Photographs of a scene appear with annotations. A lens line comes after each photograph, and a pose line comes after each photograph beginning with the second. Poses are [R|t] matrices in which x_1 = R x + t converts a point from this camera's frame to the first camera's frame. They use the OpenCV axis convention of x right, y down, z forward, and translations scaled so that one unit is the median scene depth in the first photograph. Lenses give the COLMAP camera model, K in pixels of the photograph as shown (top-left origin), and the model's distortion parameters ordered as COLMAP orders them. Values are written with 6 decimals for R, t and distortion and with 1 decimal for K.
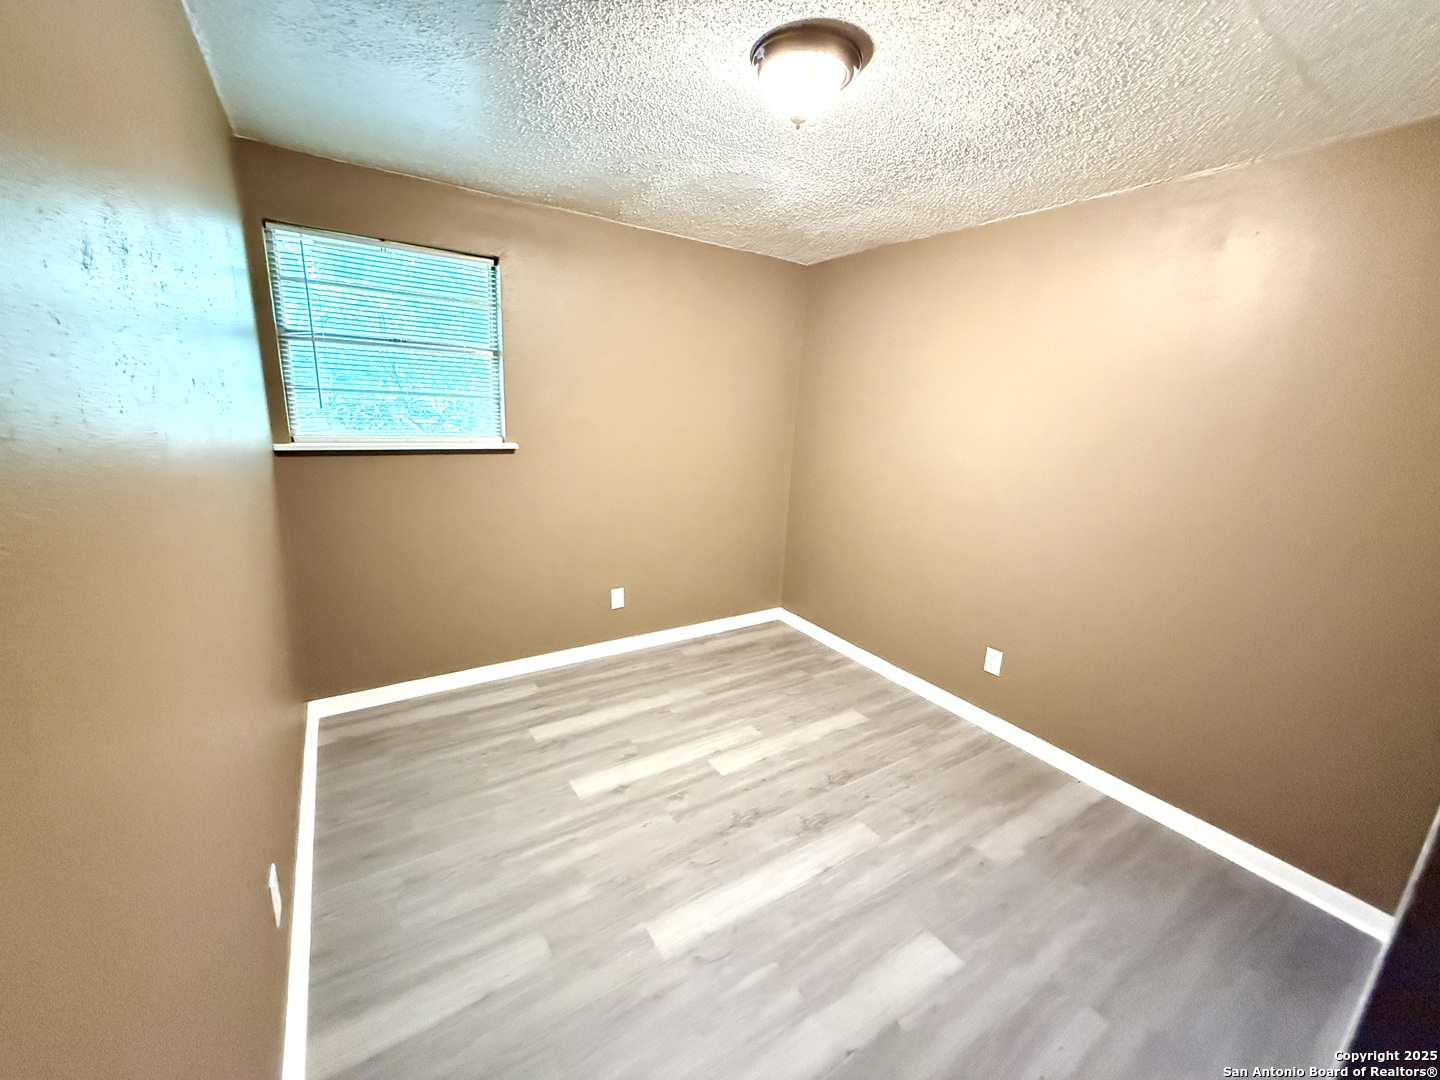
lens RADIAL K [[575.8, 0, 716.1], [0, 575.8, 543.4], [0, 0, 1]] dist [0.001226, 0.000054]
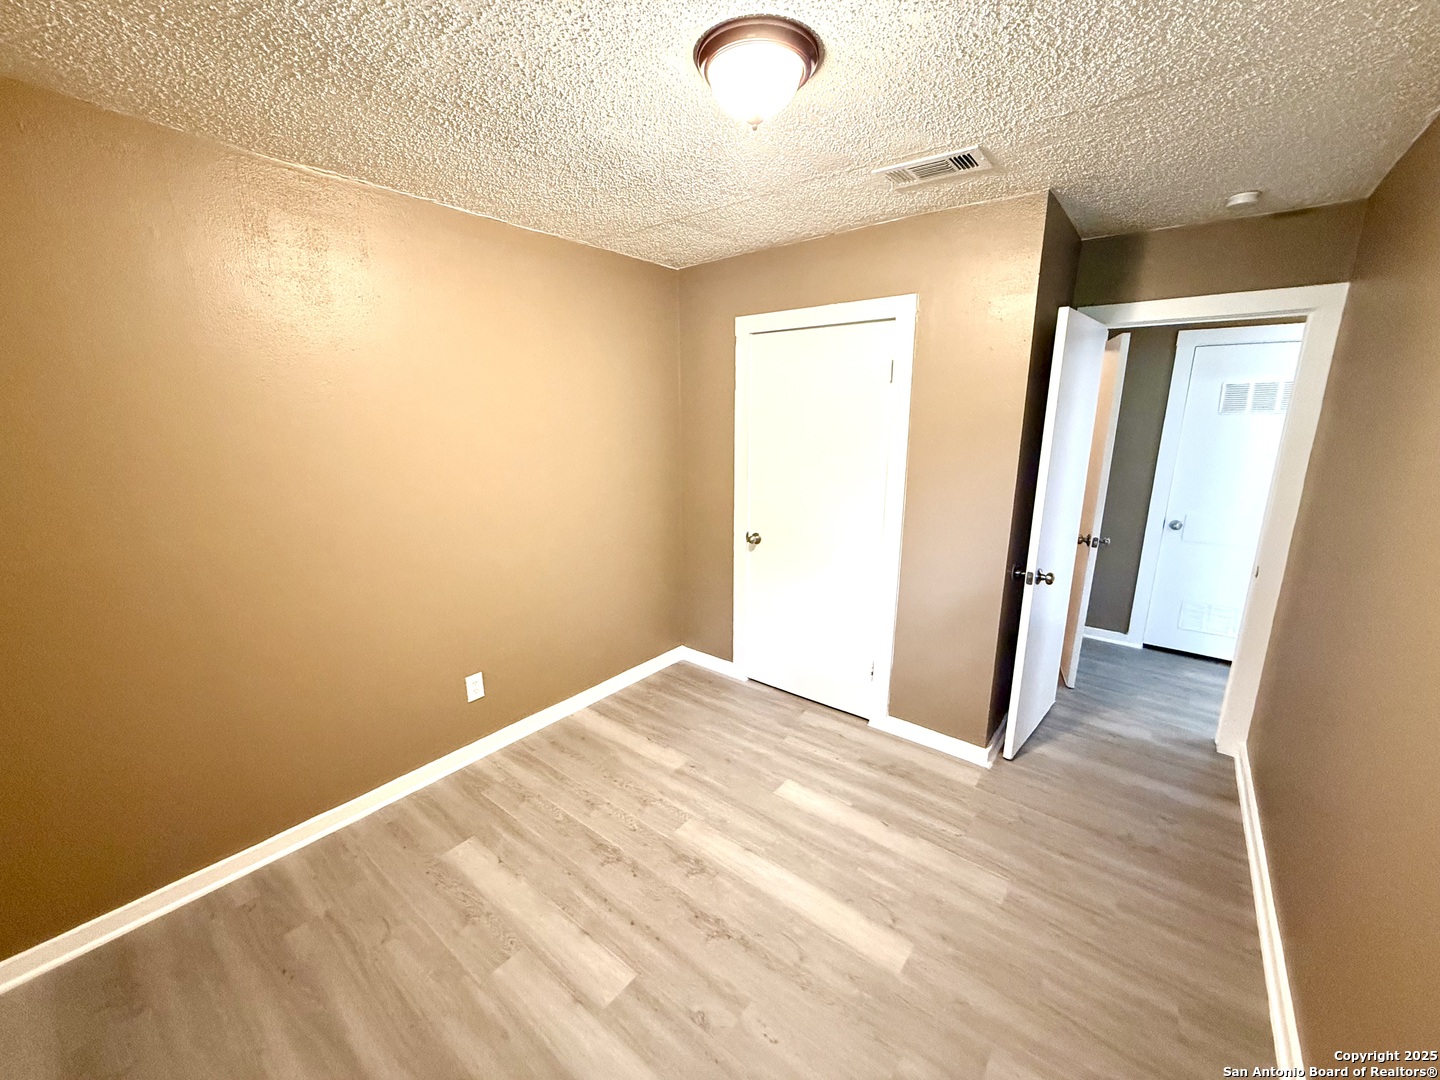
lens RADIAL K [[575.8, 0, 712.8], [0, 575.8, 537.1], [0, 0, 1]] dist [0.001226, 0.000054]
pose [[-0.317932, -0.249835, 0.914605, -0.584986], [0.211102, 0.921789, 0.325179, -0.323058], [-0.924313, 0.296460, -0.240325, 1.042004]]
